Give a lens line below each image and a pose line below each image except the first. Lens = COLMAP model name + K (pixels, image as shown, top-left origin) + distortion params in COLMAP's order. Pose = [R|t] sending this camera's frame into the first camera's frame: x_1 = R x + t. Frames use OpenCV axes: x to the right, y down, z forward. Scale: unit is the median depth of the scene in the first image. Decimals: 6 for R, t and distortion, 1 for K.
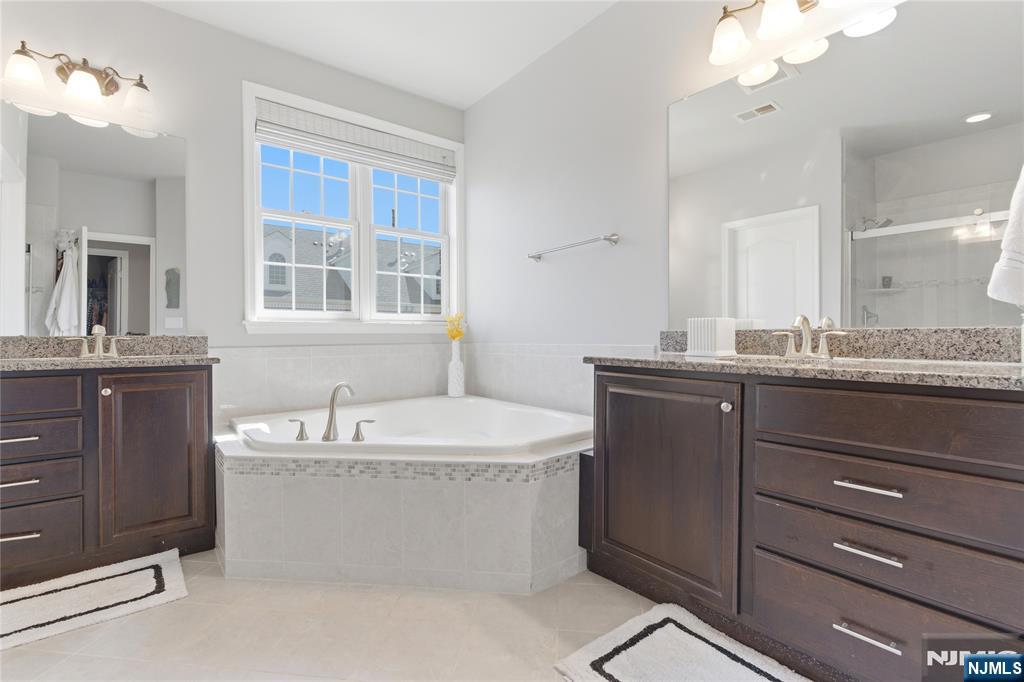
lens RADIAL K [[474.3, 0, 508.1], [0, 474.3, 337.1], [0, 0, 1]] dist [0.004273, 0.000783]
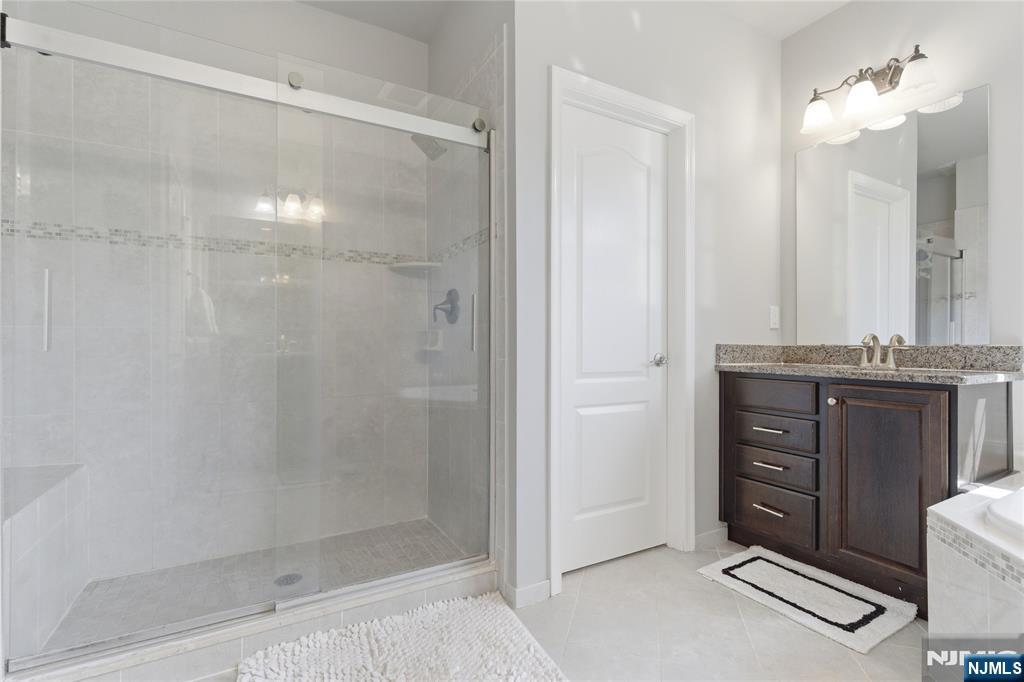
lens RADIAL K [[477.0, 0, 512.0], [0, 477.0, 341.0], [0, 0, 1]] dist [0.003000, 0.000545]
pose [[-0.167047, -0.001748, -0.985947, 0.250306], [-0.002231, 0.999997, -0.001395, -0.008651], [0.985946, 0.001966, -0.167051, 0.487362]]
